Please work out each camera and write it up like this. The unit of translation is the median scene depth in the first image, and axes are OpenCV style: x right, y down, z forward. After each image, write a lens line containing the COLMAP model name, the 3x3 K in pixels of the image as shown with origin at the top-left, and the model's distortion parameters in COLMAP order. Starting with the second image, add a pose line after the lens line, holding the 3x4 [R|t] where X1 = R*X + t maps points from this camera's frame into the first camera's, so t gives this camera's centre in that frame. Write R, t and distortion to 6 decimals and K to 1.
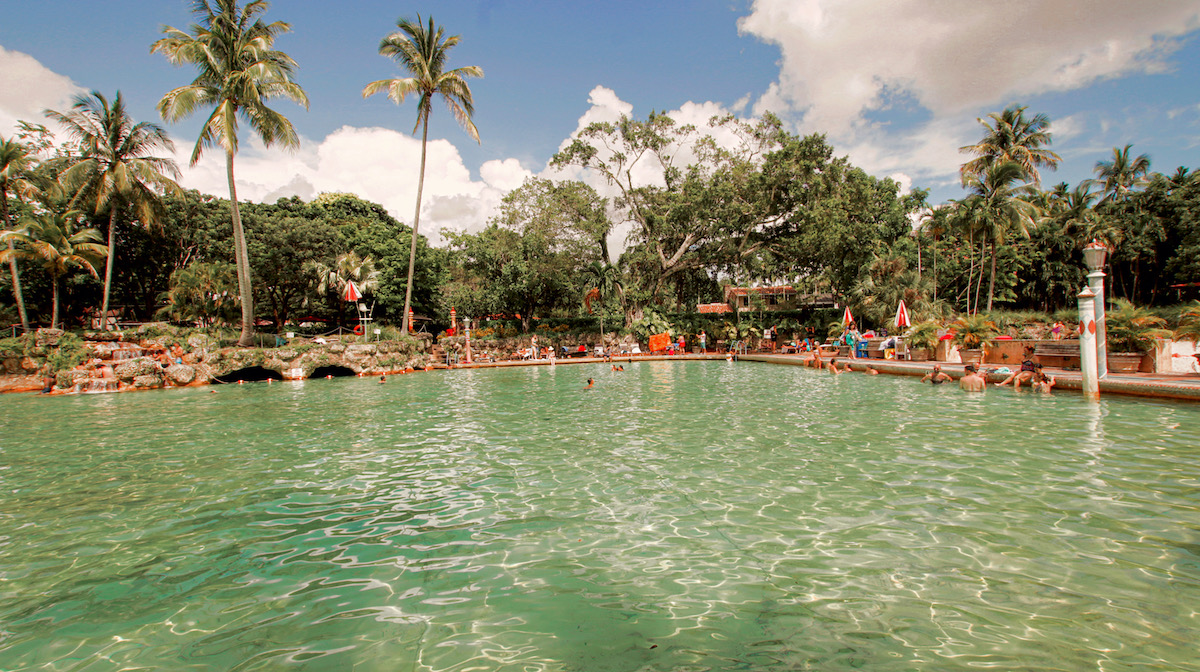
lens RADIAL K [[553.2, 0, 602.2], [0, 553.2, 342.4], [0, 0, 1]] dist [-0.035427, 0.007243]
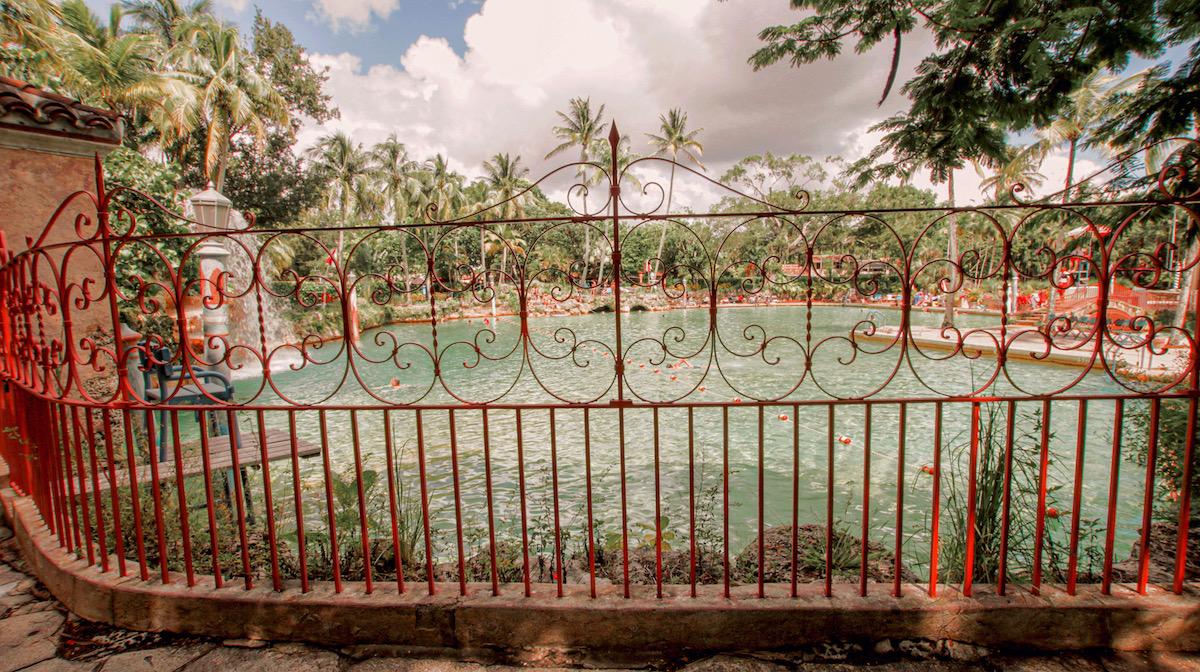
lens RADIAL K [[553.2, 0, 602.2], [0, 553.2, 342.4], [0, 0, 1]] dist [-0.035427, 0.007243]
pose [[0.999764, 0.016597, -0.014008, -0.433617], [-0.015224, 0.995548, 0.093014, -0.004508], [0.015490, -0.092779, 0.995566, -0.675607]]
